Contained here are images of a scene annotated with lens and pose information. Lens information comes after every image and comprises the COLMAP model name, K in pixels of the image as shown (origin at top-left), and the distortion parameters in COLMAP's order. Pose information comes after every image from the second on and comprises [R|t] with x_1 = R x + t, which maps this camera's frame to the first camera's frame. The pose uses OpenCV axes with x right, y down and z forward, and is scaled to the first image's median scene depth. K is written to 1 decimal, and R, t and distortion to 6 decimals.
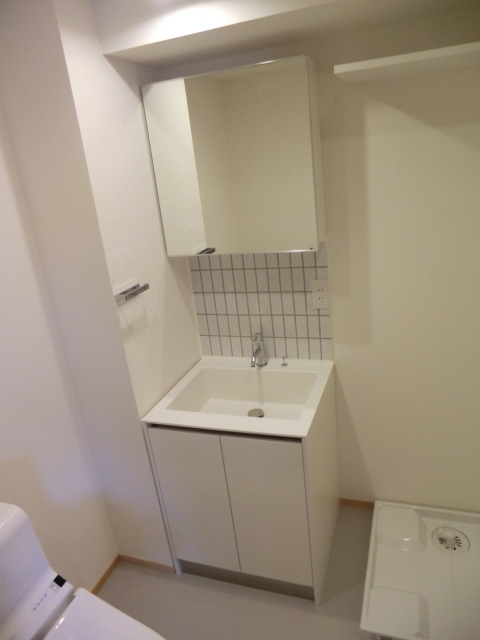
lens RADIAL K [[458.3, 0, 243.1], [0, 458.3, 324.3], [0, 0, 1]] dist [-0.071404, 0.047301]
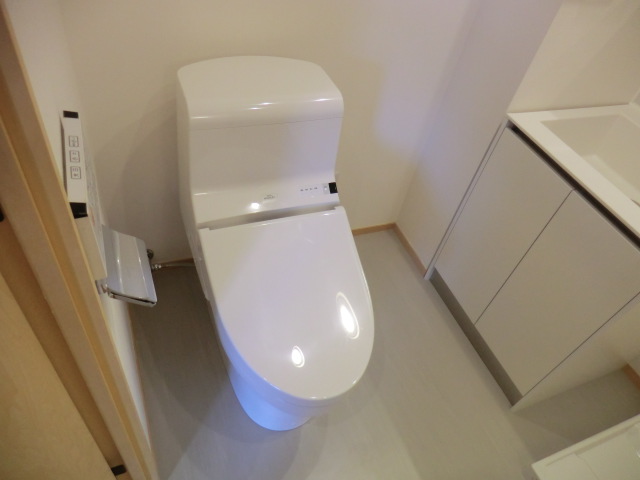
lens RADIAL K [[458.3, 0, 315.3], [0, 458.3, 246.2], [0, 0, 1]] dist [-0.071404, 0.047301]
pose [[0.622163, 0.697449, -0.355636, 0.012565], [-0.467587, 0.695380, 0.545718, 0.092656], [0.627913, -0.173235, 0.758758, 0.132303]]
